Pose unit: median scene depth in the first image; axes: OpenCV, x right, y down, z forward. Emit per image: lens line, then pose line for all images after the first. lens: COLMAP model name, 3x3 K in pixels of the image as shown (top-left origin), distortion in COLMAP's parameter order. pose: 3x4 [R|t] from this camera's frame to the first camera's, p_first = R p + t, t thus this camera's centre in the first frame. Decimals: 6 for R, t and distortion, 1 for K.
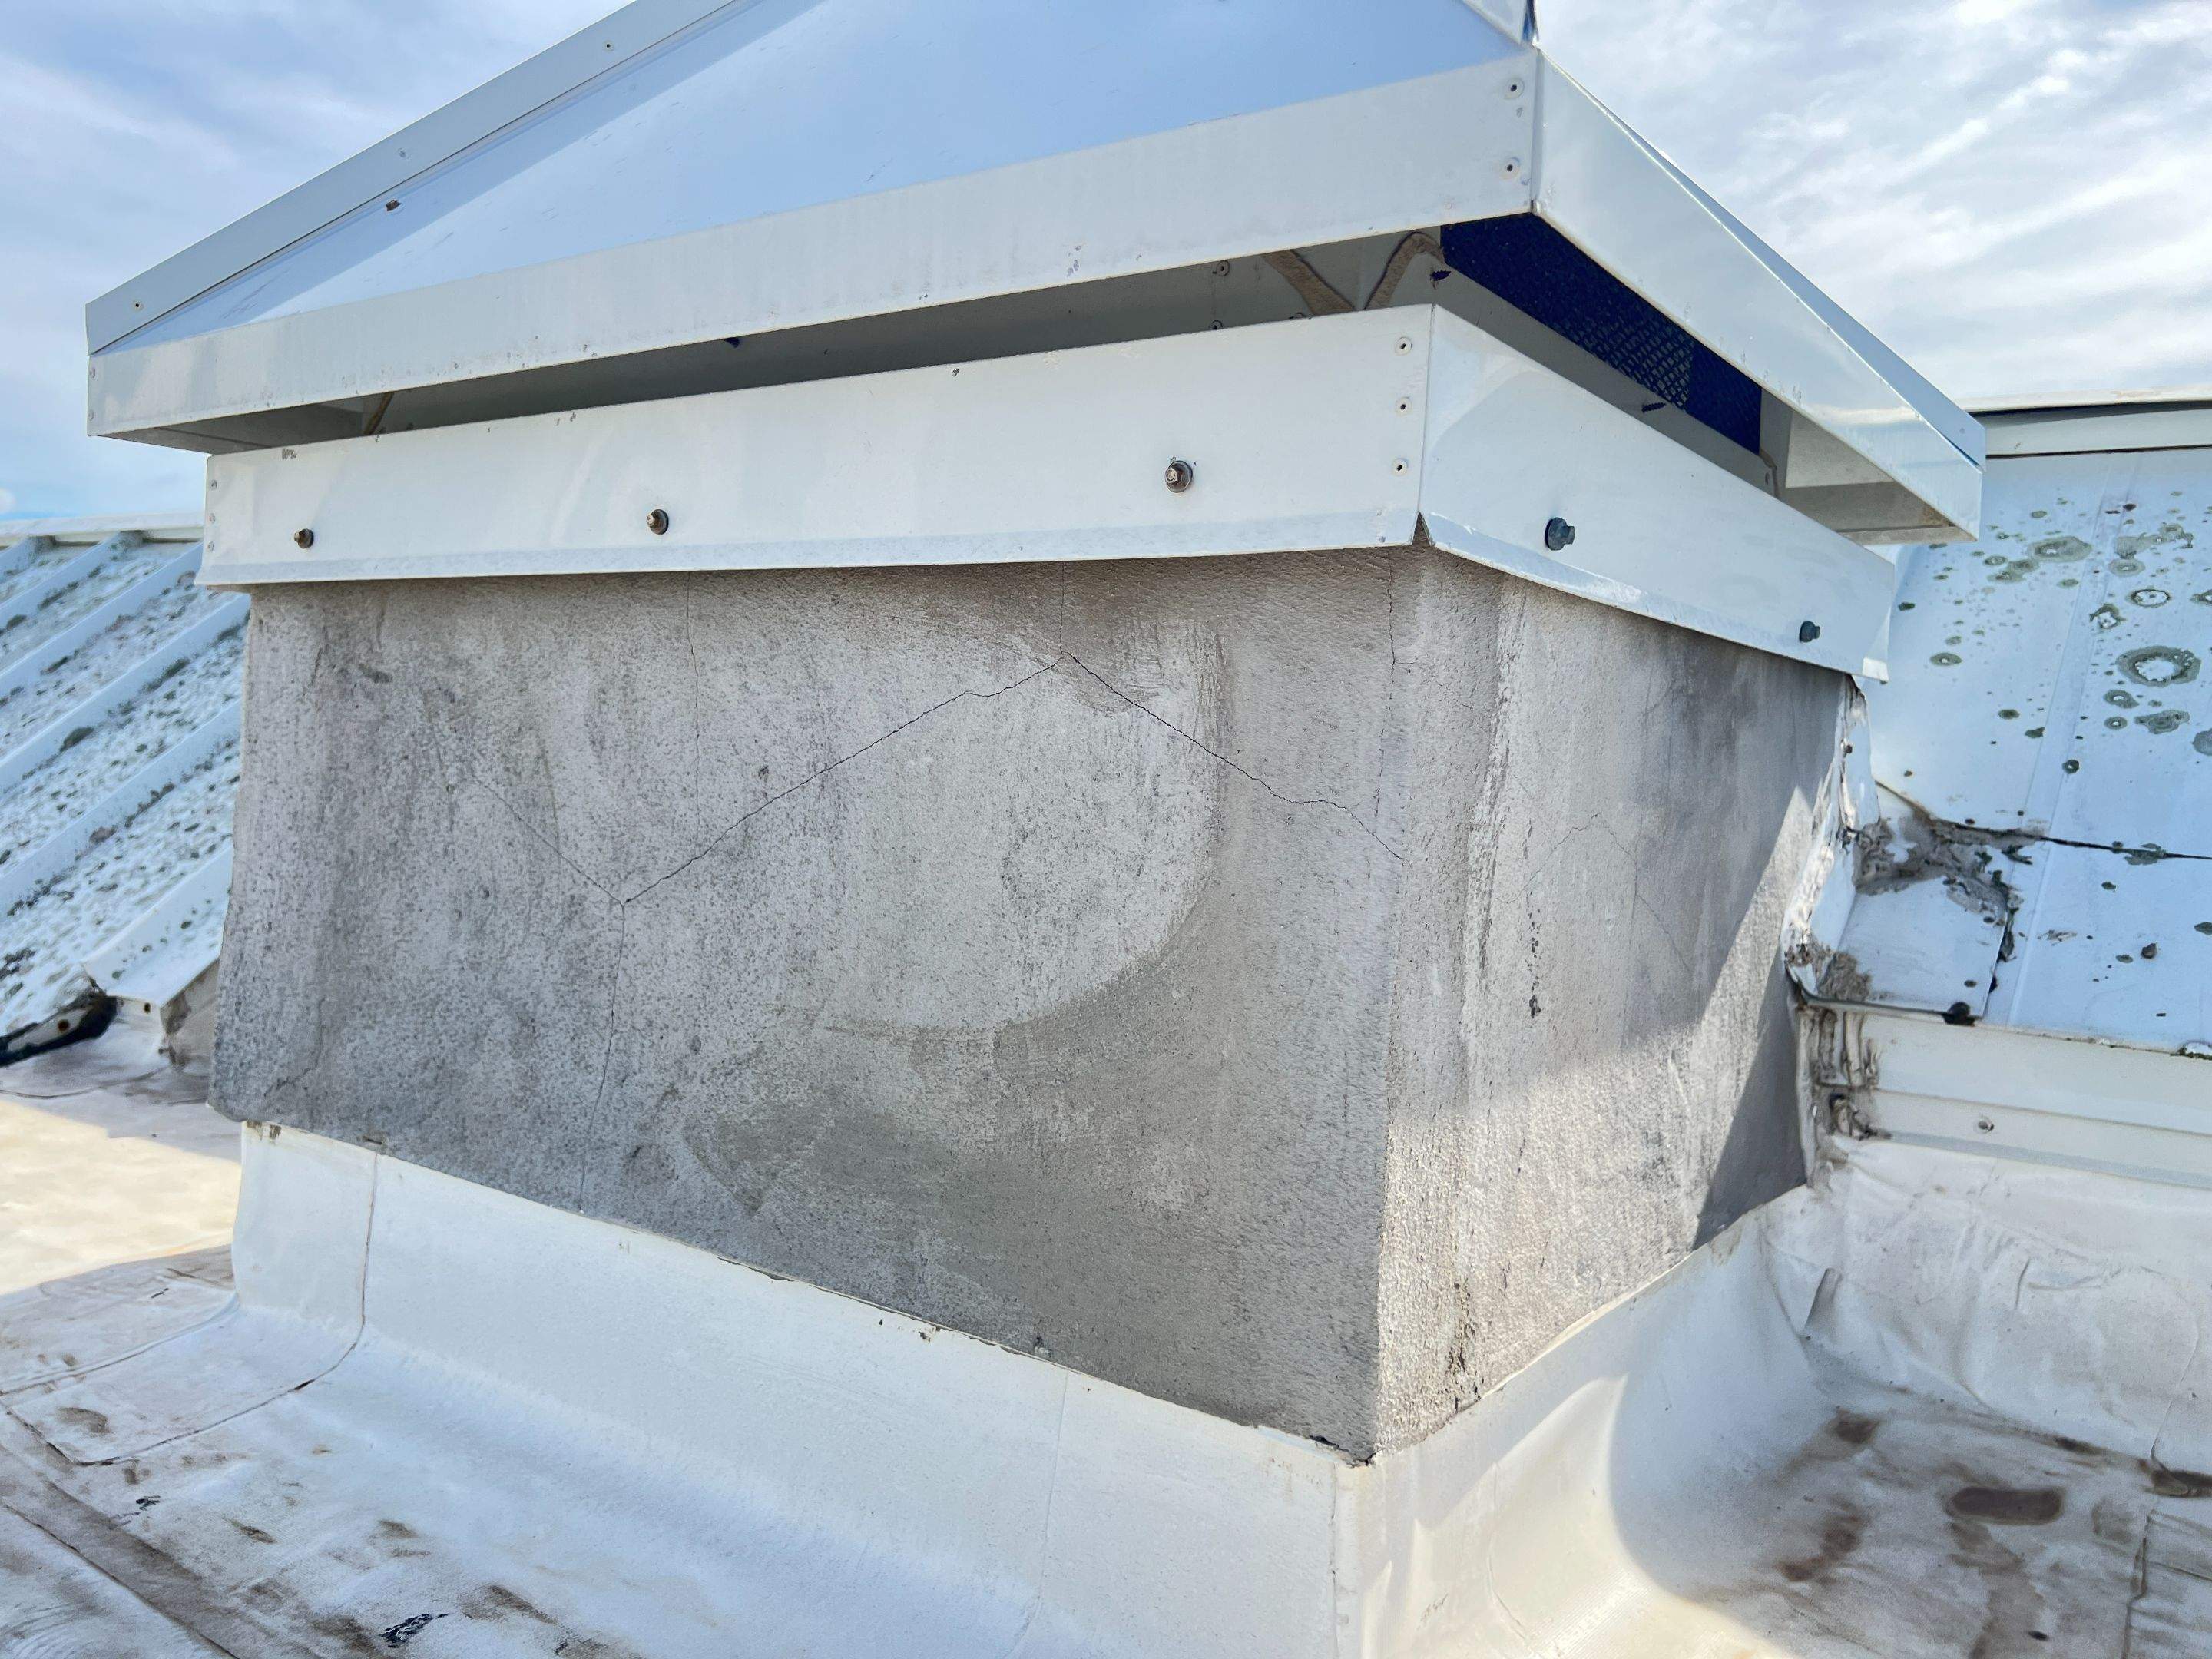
lens RADIAL K [[1670.7, 0, 1115.1], [0, 1670.7, 818.0], [0, 0, 1]] dist [0.059073, -0.071079]
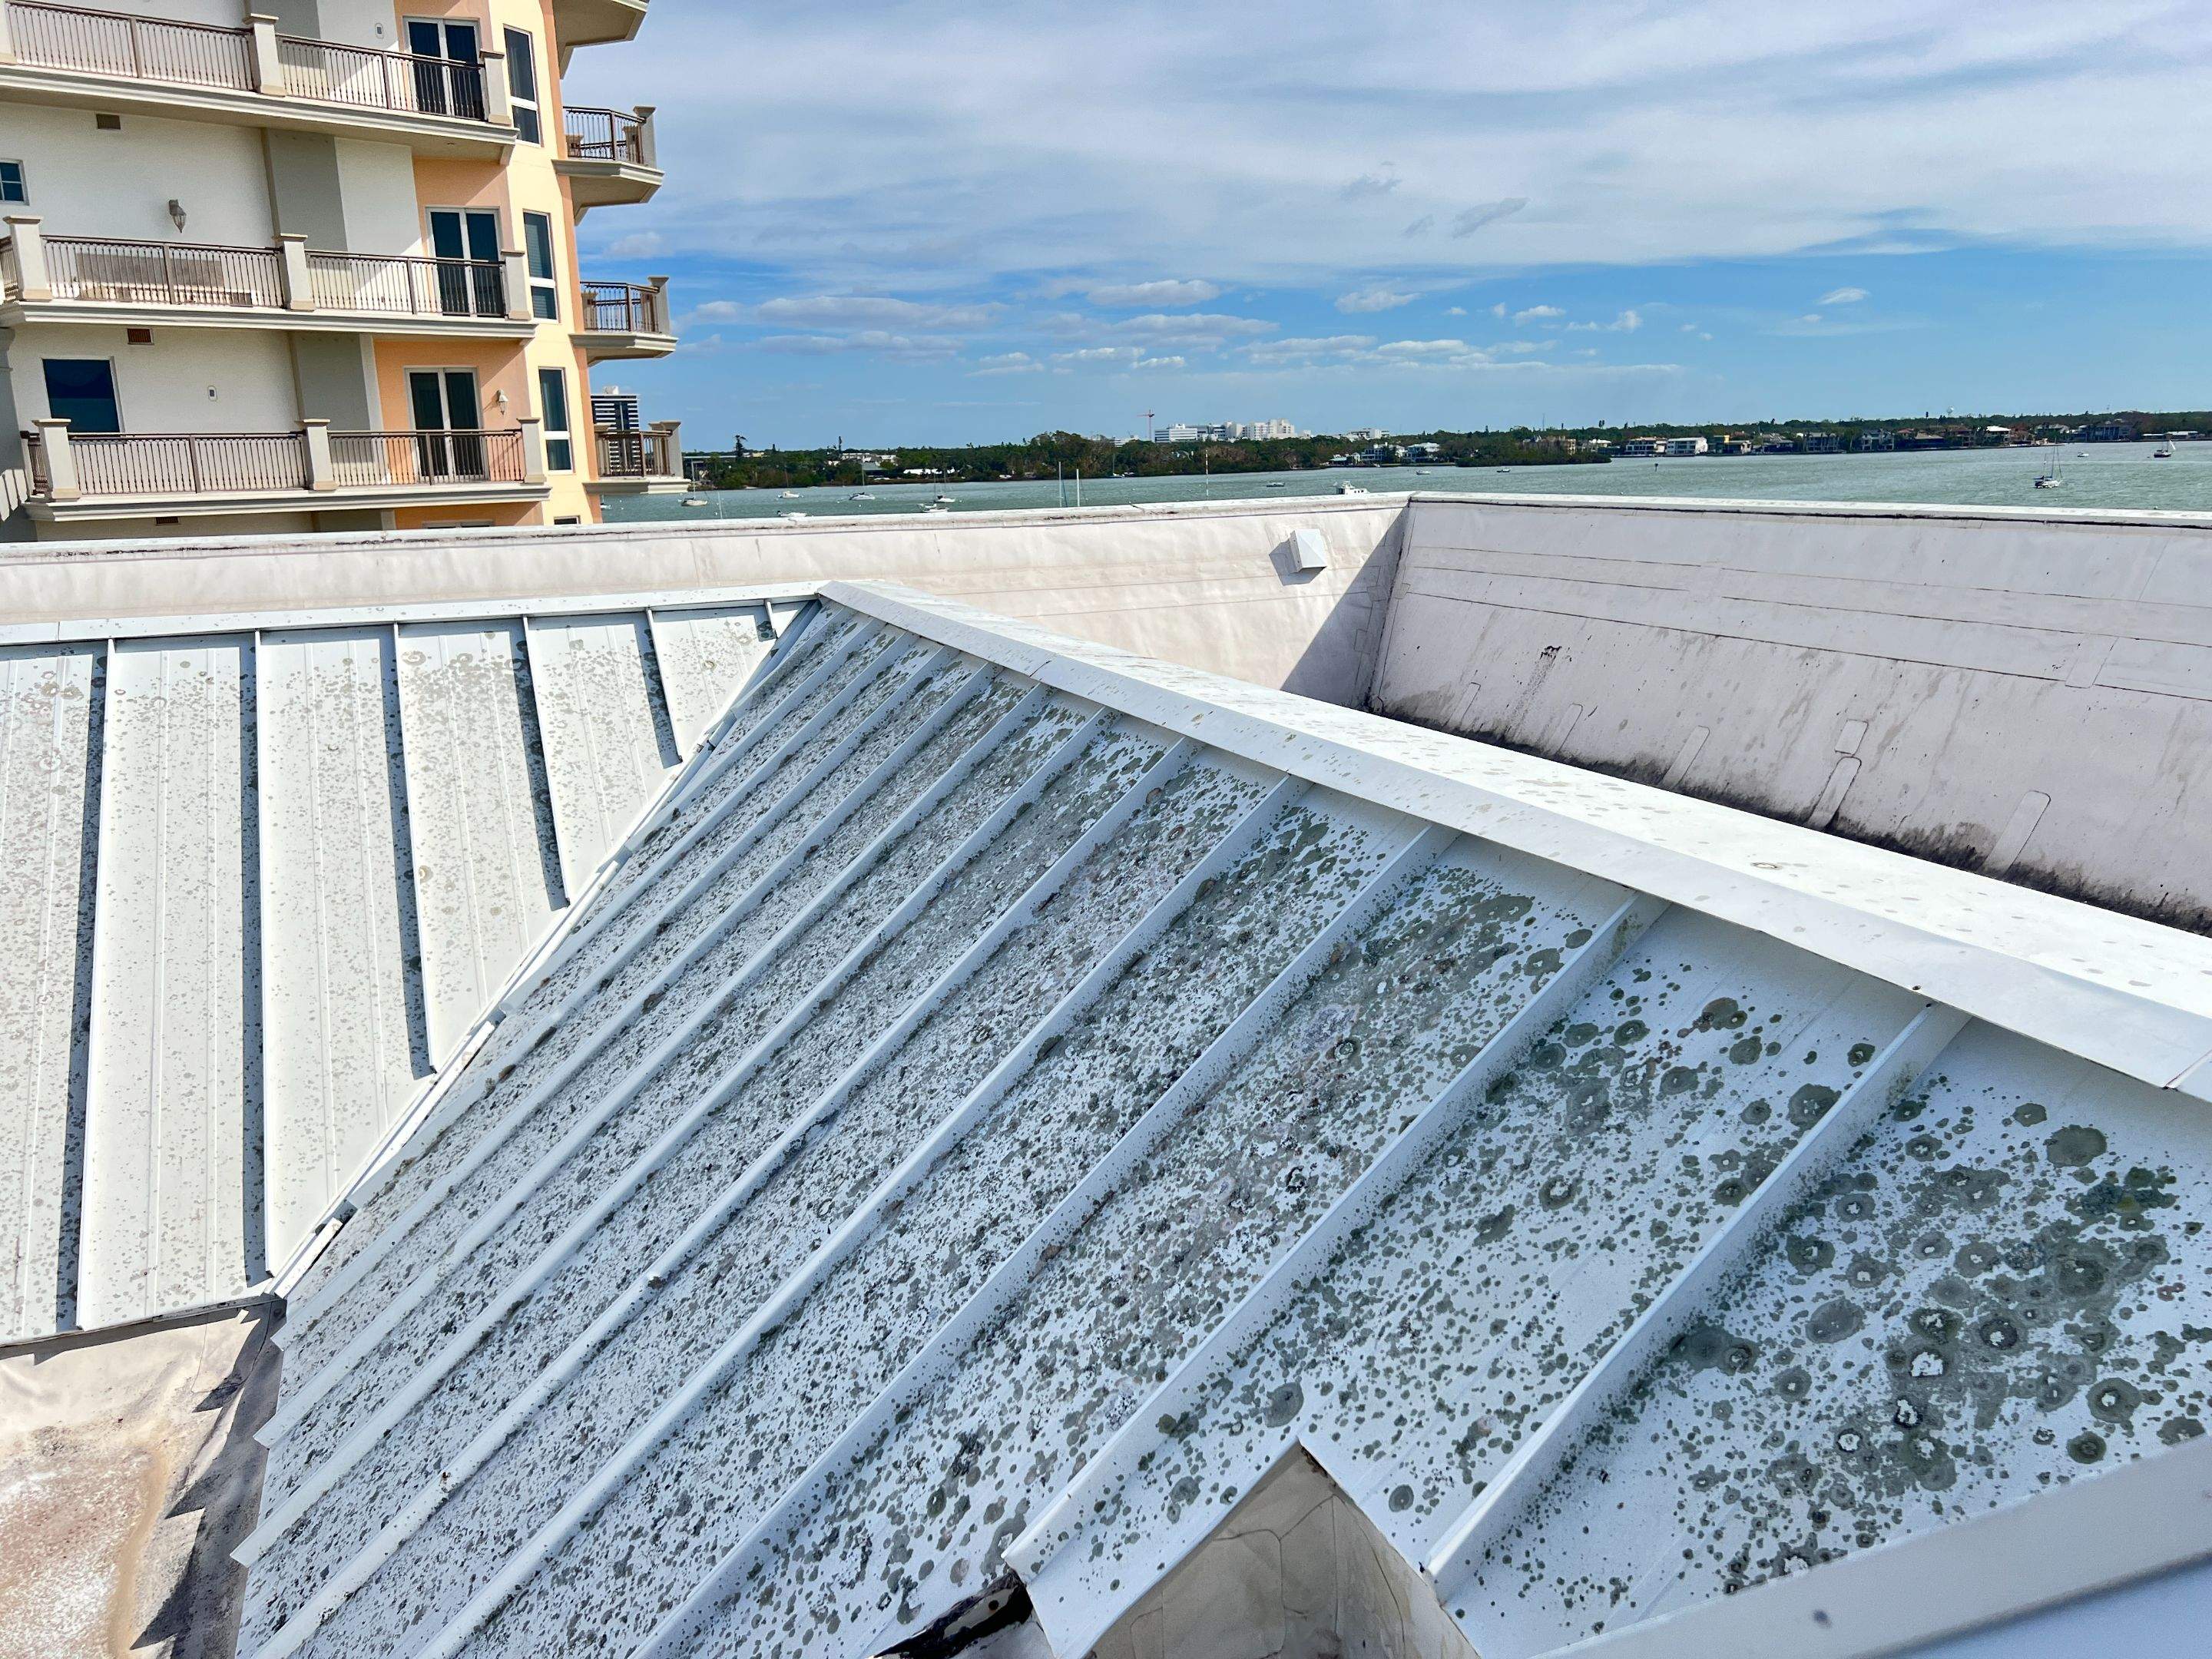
lens RADIAL K [[1678.0, 0, 1105.7], [0, 1678.0, 816.3], [0, 0, 1]] dist [0.059735, -0.085512]
pose [[0.828156, 0.042398, -0.558892, -0.109612], [0.050620, 0.987403, 0.149913, -0.994023], [0.558208, -0.152442, 0.815577, 0.690012]]
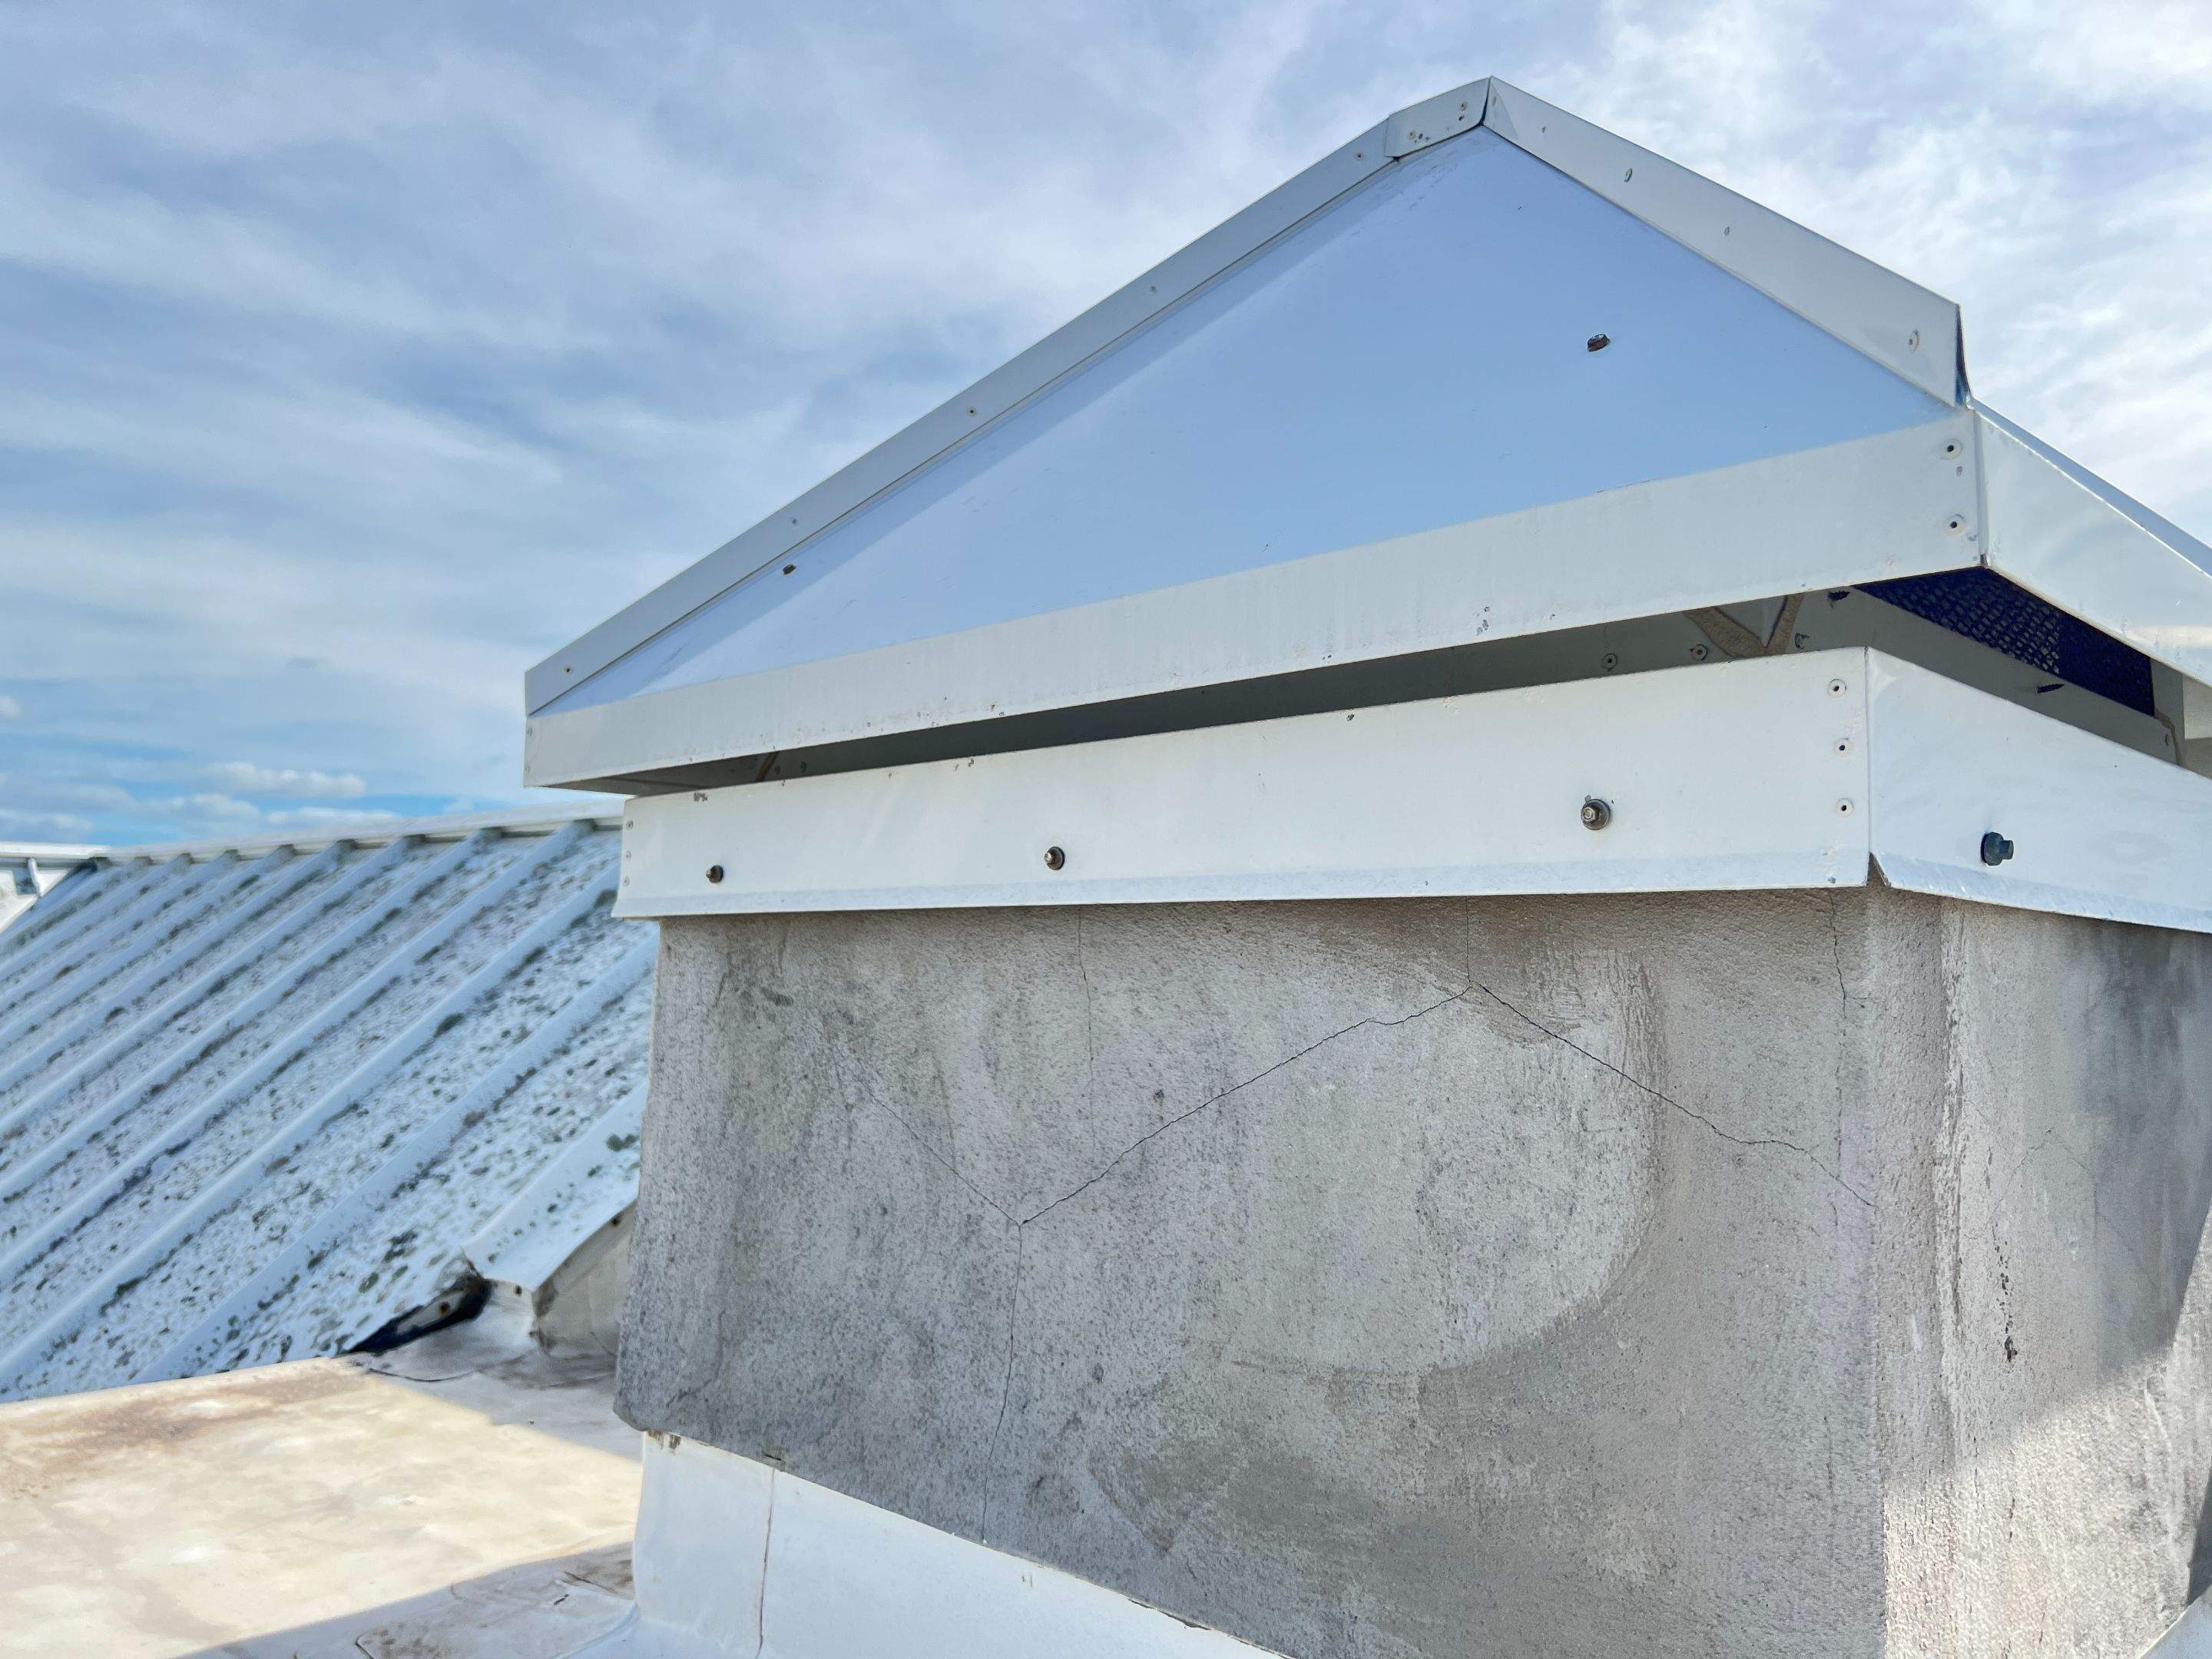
lens RADIAL K [[1678.0, 0, 1105.7], [0, 1678.0, 816.3], [0, 0, 1]] dist [0.059735, -0.085512]
pose [[0.986667, -0.046689, -0.155910, -0.069746], [0.024605, 0.989750, -0.140677, -0.049833], [0.160880, 0.134966, 0.977702, -0.028750]]
